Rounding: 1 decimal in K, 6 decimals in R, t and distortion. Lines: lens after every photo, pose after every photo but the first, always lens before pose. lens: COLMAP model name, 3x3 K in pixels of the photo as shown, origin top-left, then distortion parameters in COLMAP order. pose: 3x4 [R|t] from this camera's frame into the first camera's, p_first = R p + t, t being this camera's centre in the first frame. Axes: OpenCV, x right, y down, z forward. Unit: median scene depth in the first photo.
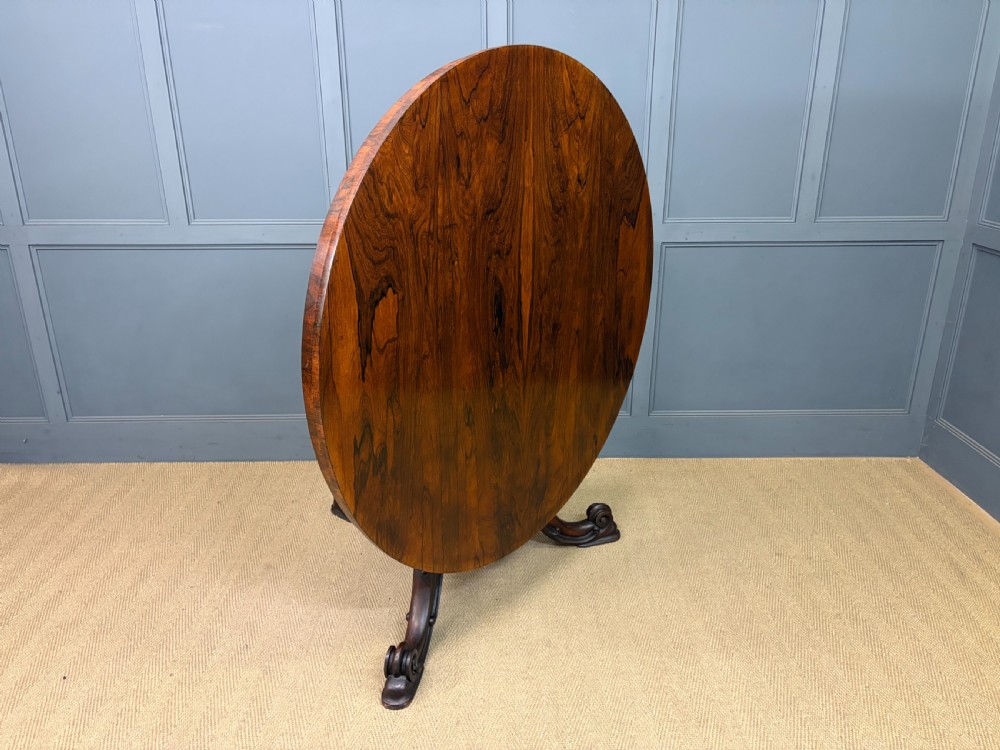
lens RADIAL K [[768.5, 0, 501.1], [0, 768.5, 368.9], [0, 0, 1]] dist [0.050952, -0.060695]
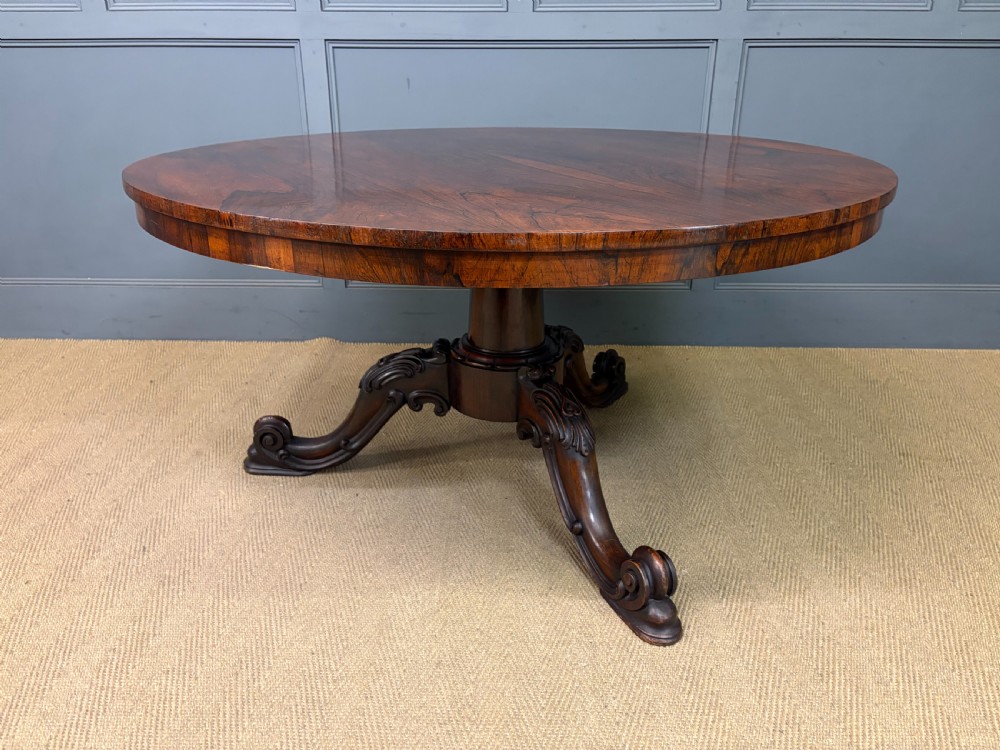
lens RADIAL K [[768.5, 0, 495.7], [0, 768.5, 375.0], [0, 0, 1]] dist [0.050952, -0.060695]
pose [[0.999078, 0.018184, -0.038889, 0.007716], [-0.016126, 0.998486, 0.052591, 0.119215], [0.039786, -0.051916, 0.997859, 0.242788]]
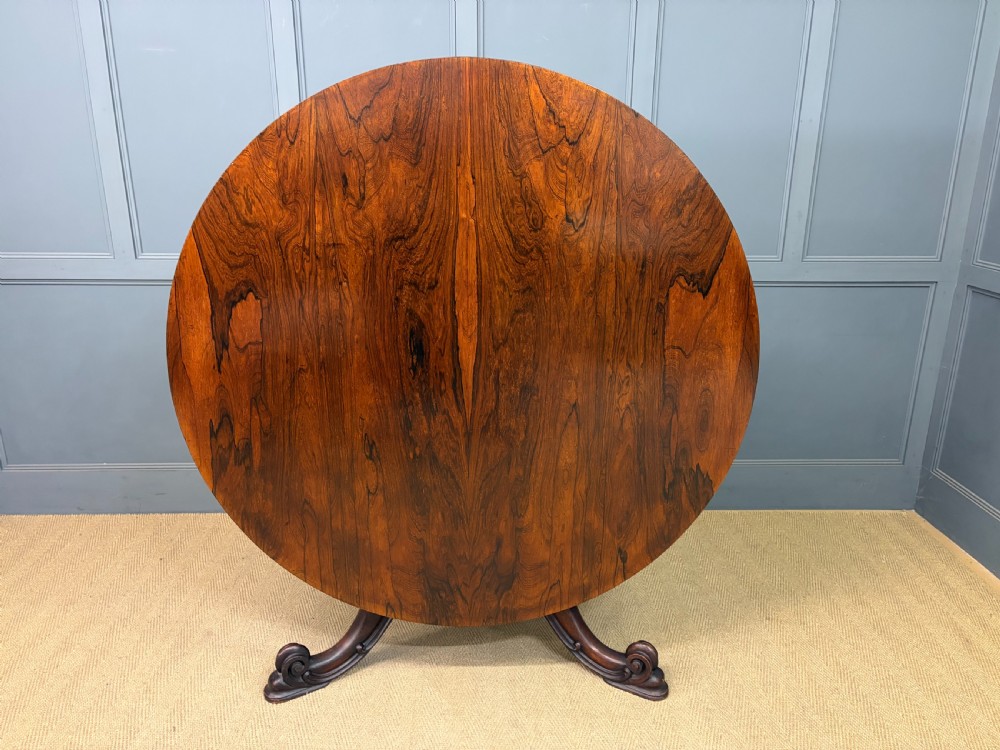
lens RADIAL K [[768.5, 0, 500.4], [0, 768.5, 374.8], [0, 0, 1]] dist [0.050952, -0.060695]
pose [[0.999829, 0.005365, 0.017690, 0.019140], [-0.004526, 0.998877, -0.047166, -0.004266], [-0.017923, 0.047078, 0.998730, 0.065335]]
